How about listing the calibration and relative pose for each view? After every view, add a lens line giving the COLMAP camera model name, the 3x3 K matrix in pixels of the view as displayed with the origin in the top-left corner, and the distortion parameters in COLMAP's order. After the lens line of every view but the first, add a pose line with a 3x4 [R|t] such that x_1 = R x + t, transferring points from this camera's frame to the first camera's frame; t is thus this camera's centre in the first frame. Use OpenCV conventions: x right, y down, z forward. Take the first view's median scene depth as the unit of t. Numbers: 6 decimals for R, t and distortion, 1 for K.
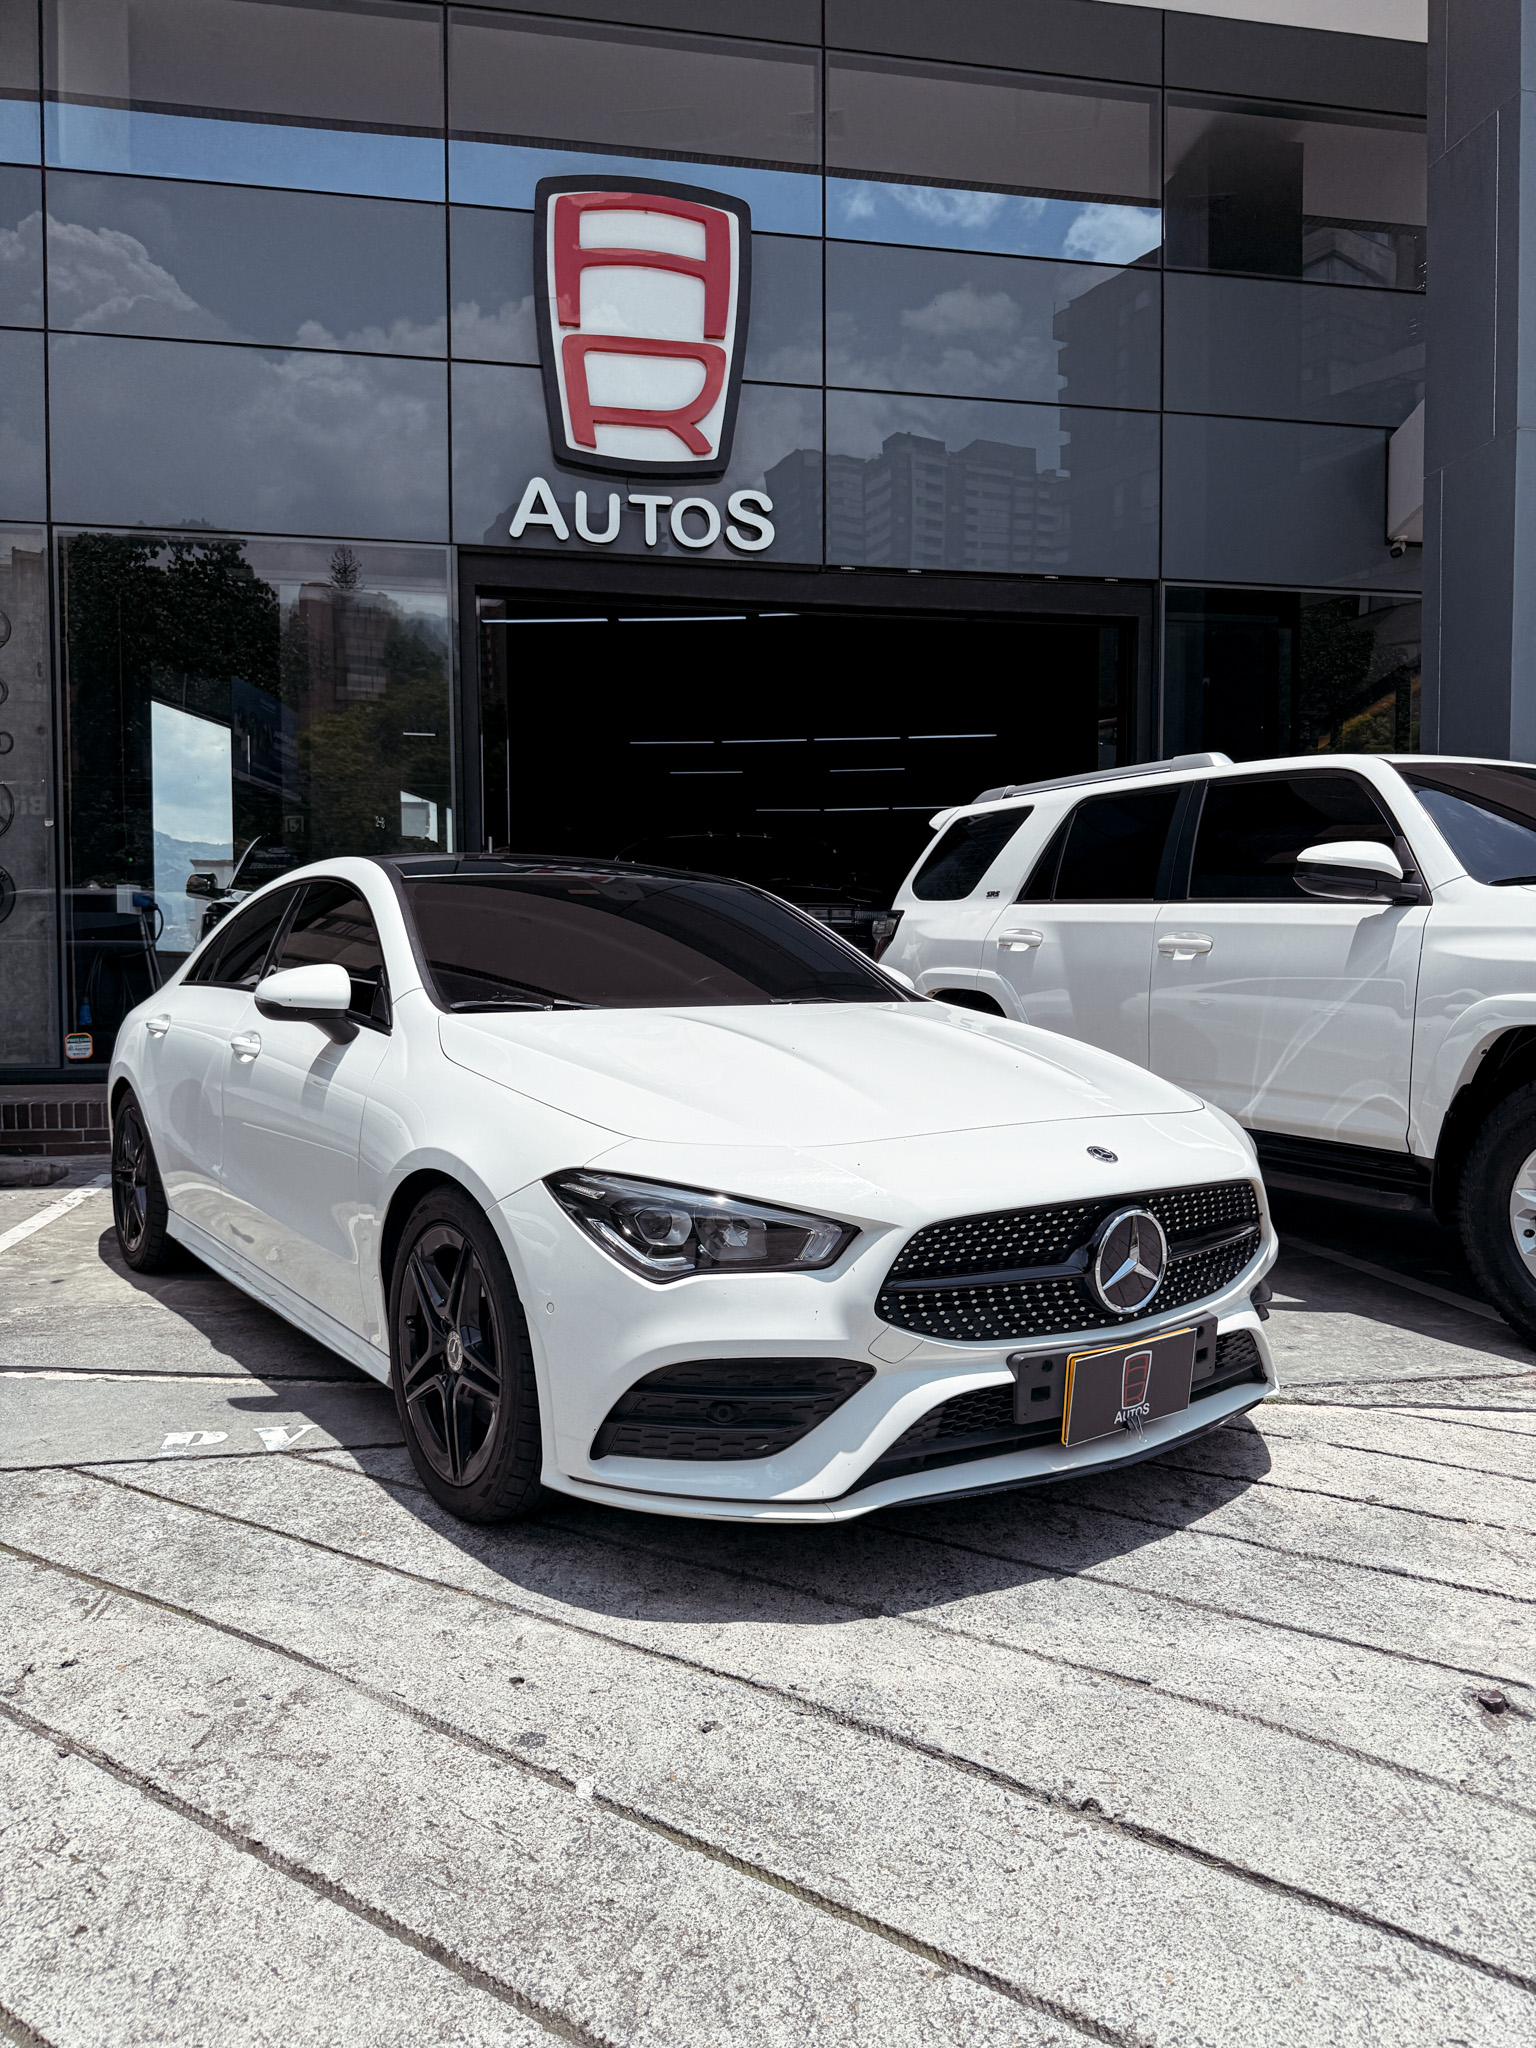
lens RADIAL K [[1423.5, 0, 768.0], [0, 1423.5, 1024.0], [0, 0, 1]] dist [0.045693, -0.075839]
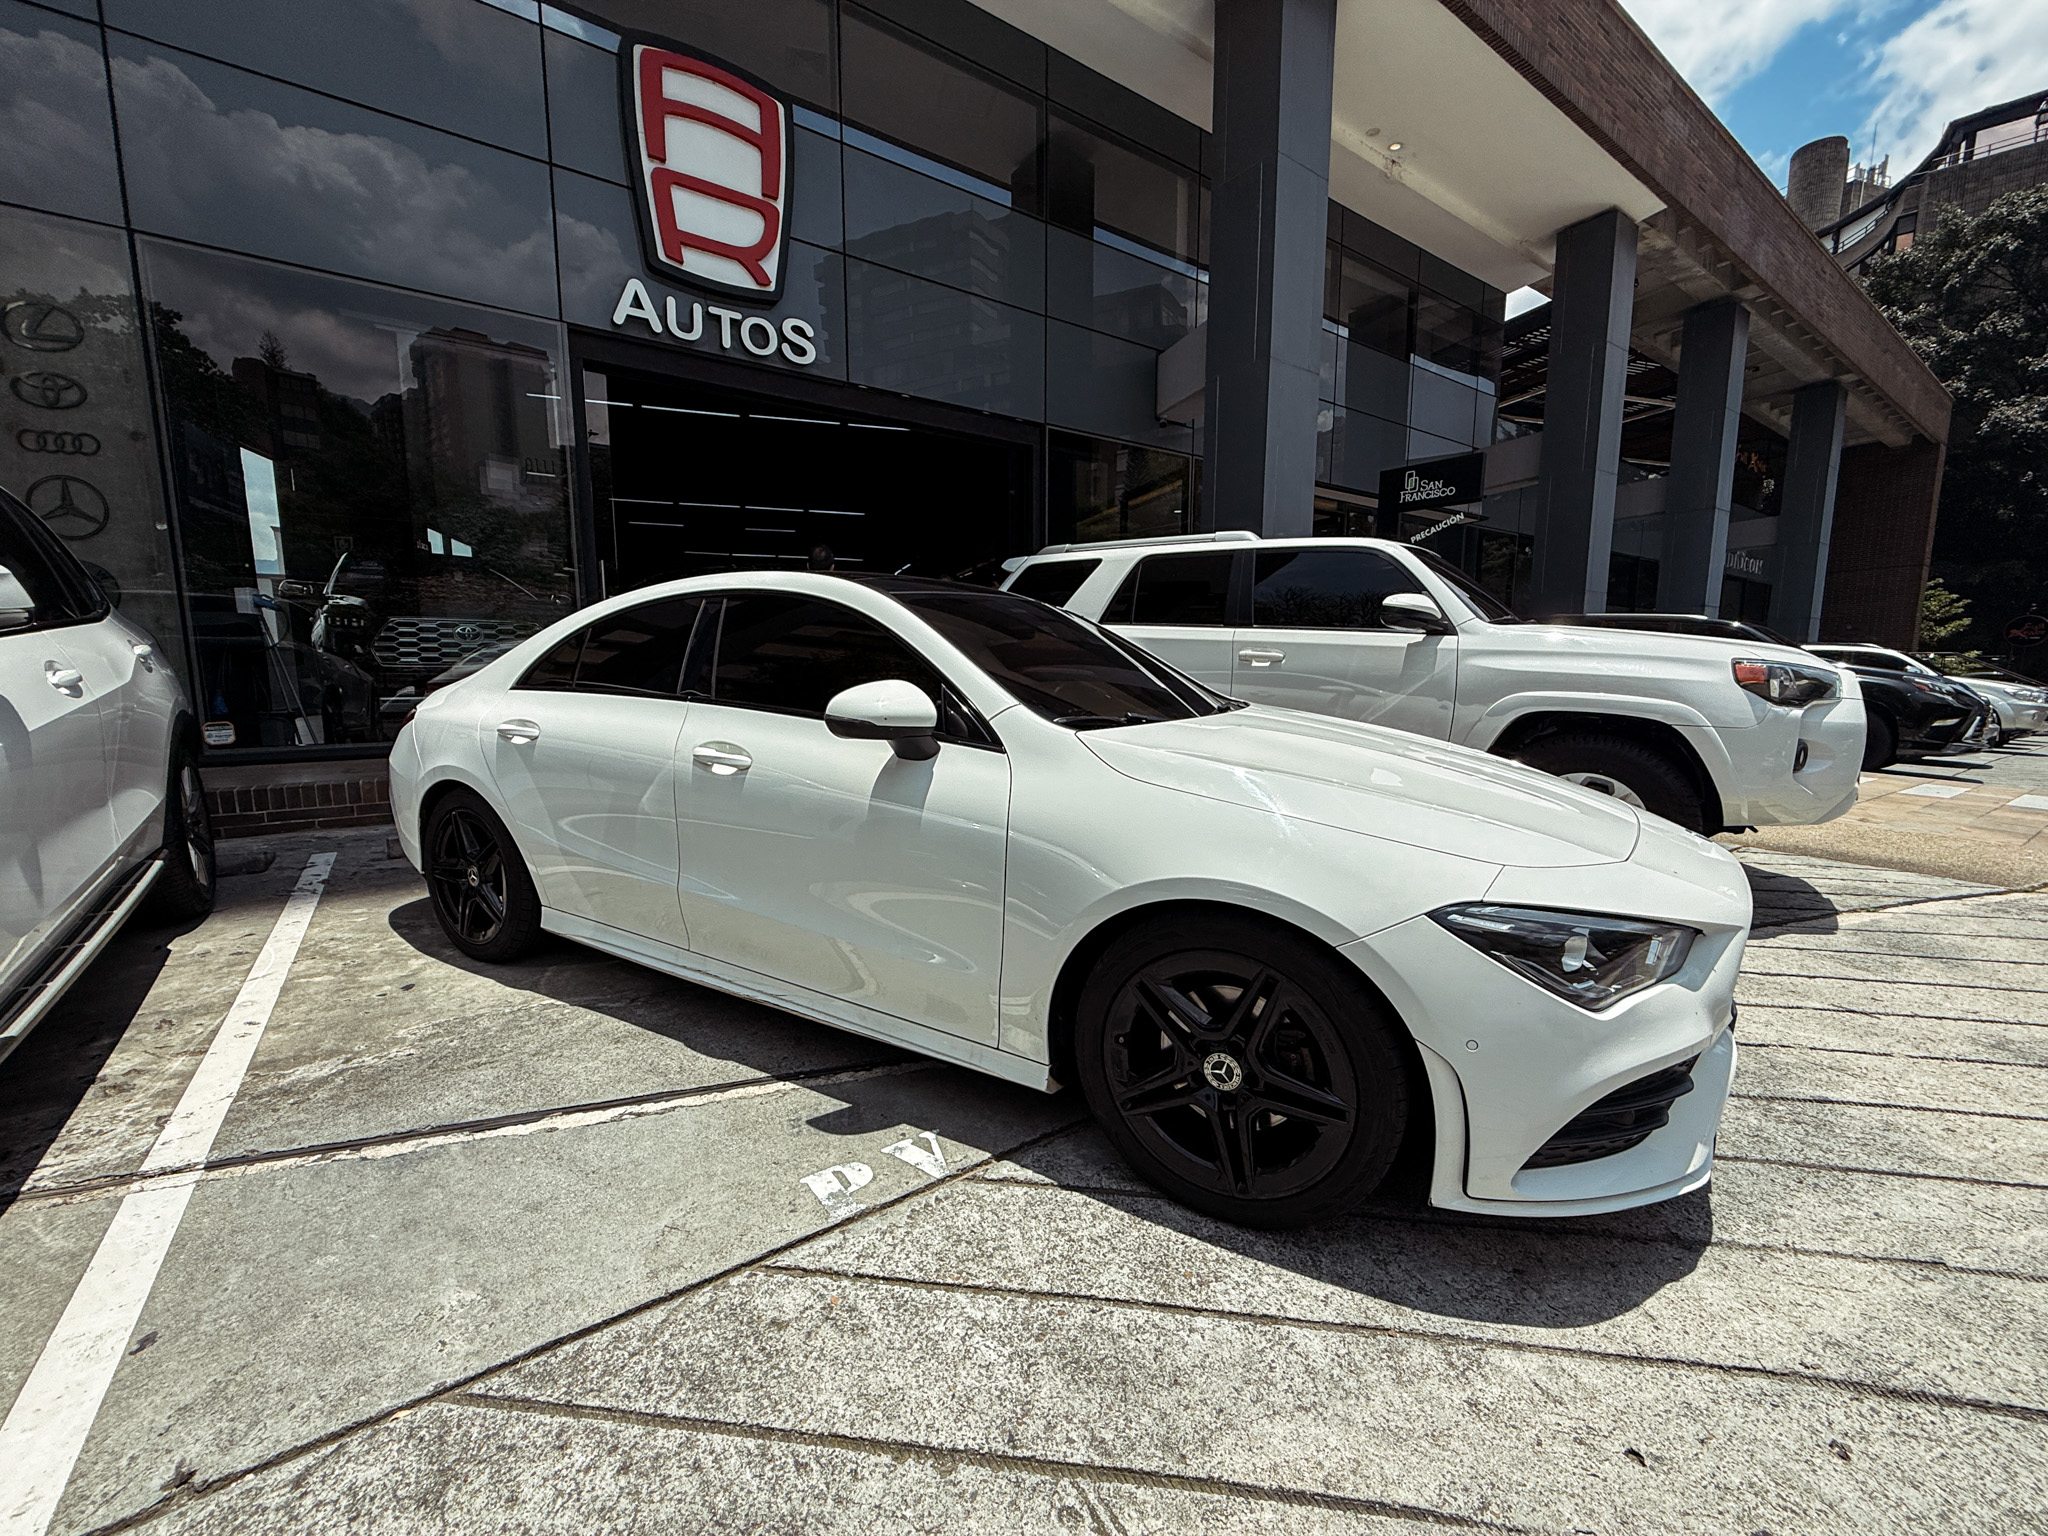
lens RADIAL K [[806.3, 0, 1017.7], [0, 806.3, 764.9], [0, 0, 1]] dist [0.001351, 0.000184]
pose [[0.909036, -0.050088, 0.413695, -0.498688], [0.010703, 0.995229, 0.096978, -0.040131], [-0.416579, -0.083729, 0.905235, 0.477913]]
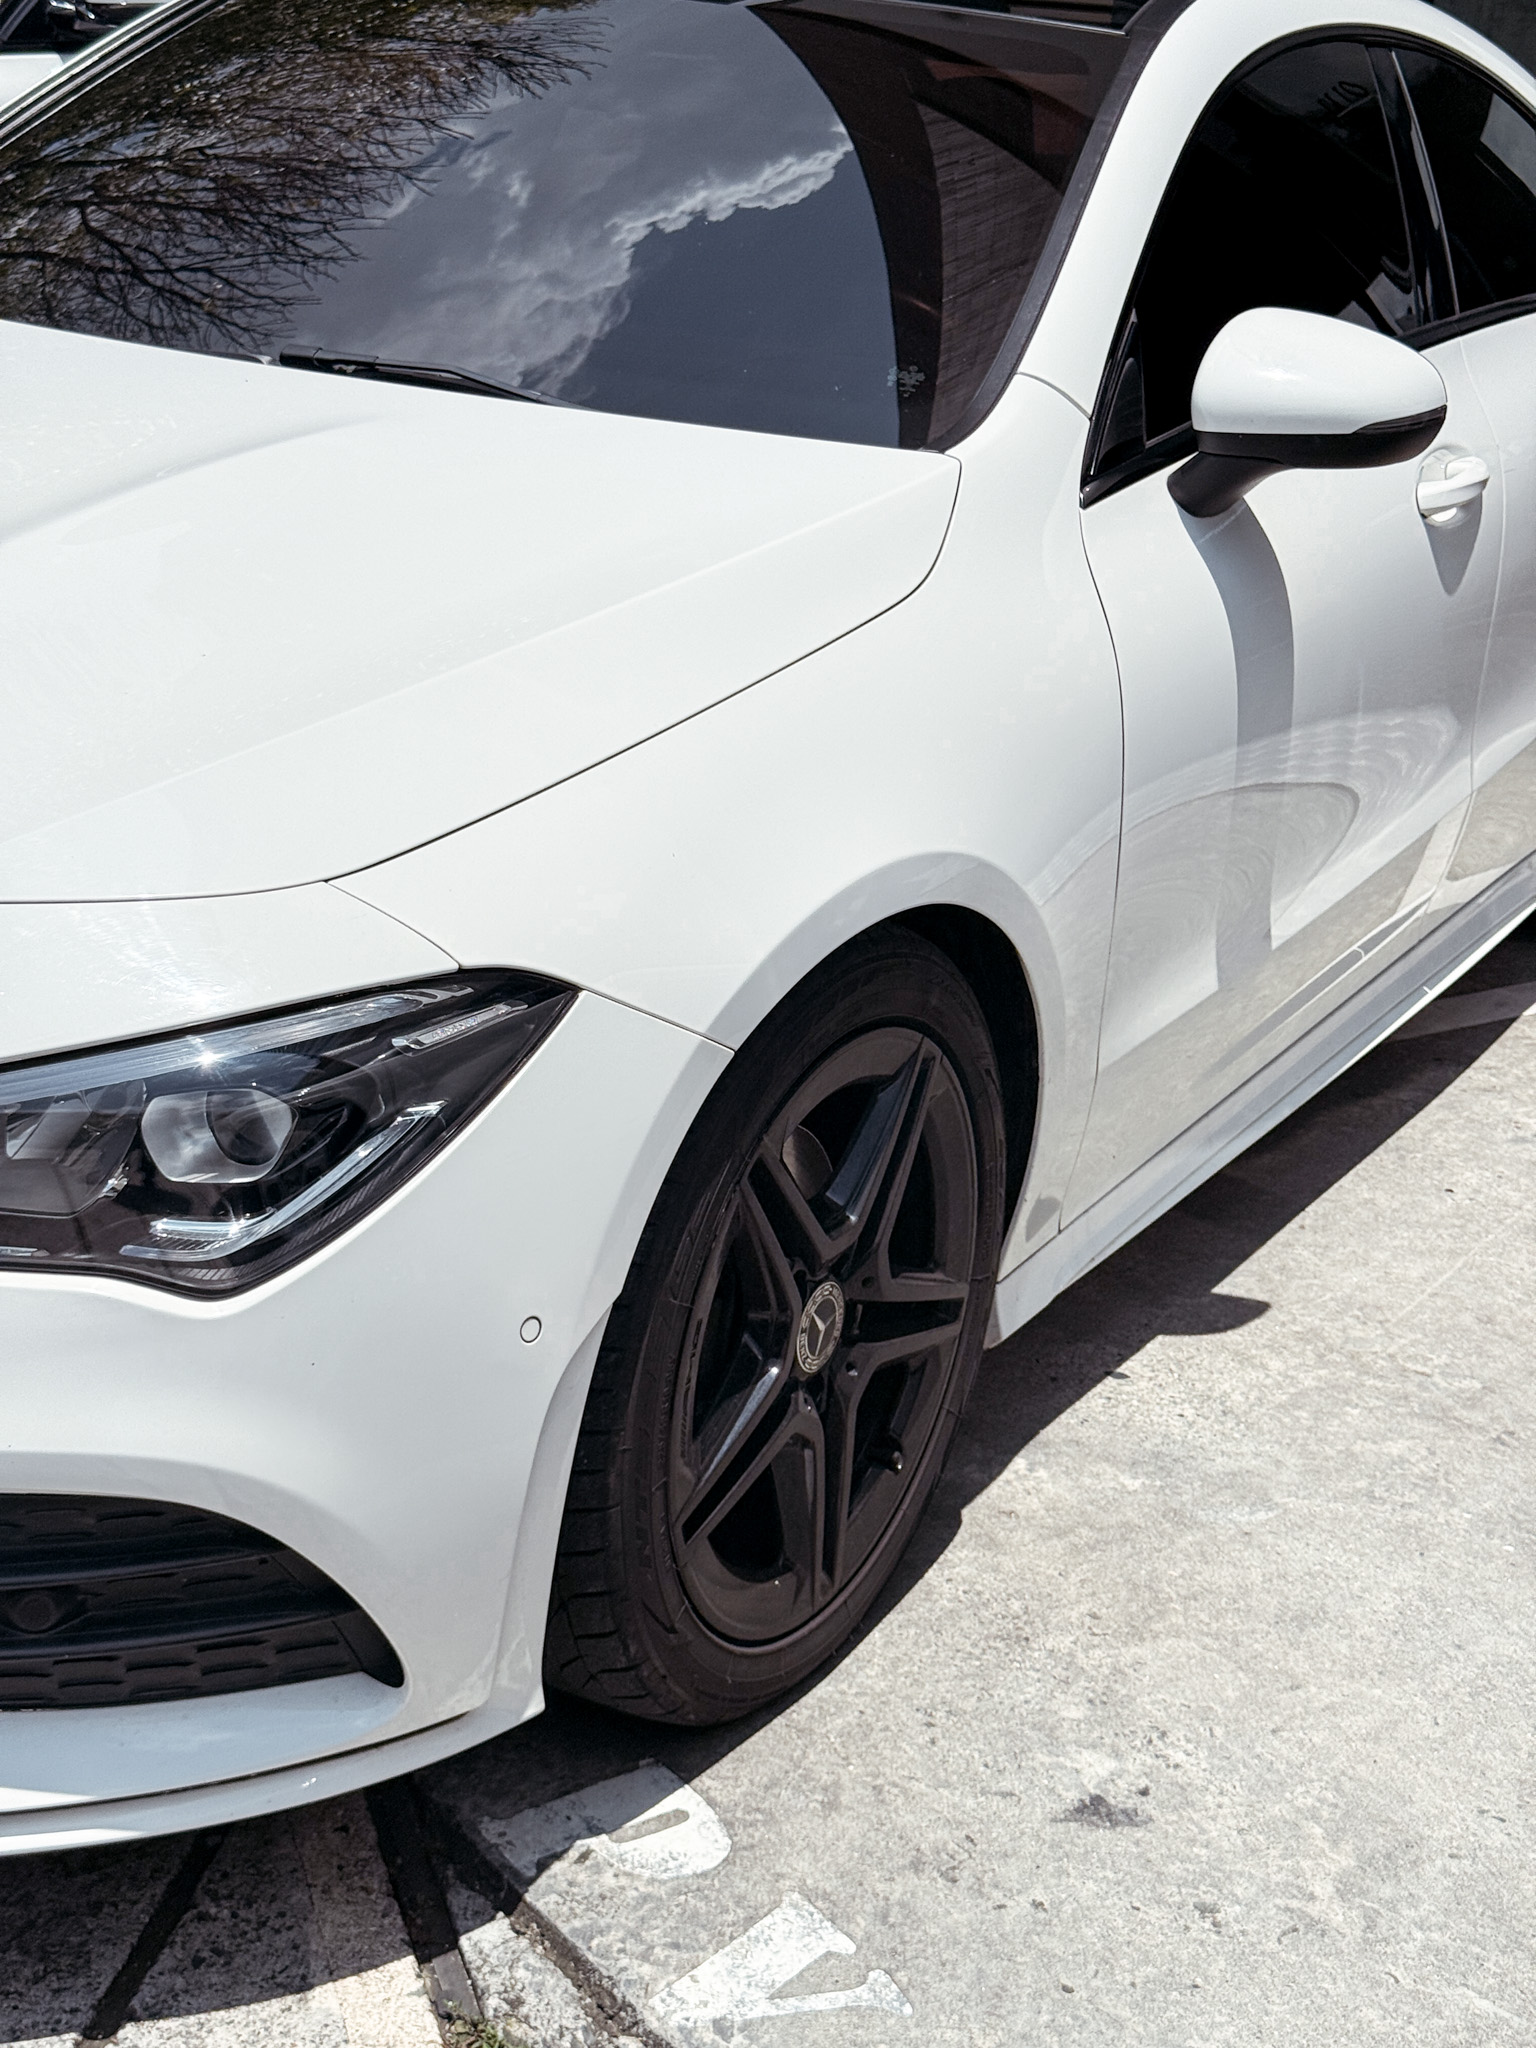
lens RADIAL K [[2823.7, 0, 809.6], [0, 2823.7, 1020.5], [0, 0, 1]] dist [0.212004, -0.443668]
pose [[0.423254, 0.337181, -0.840931, 0.825845], [-0.114746, 0.940644, 0.319409, -0.115628], [0.898715, -0.038697, 0.436822, 0.871850]]
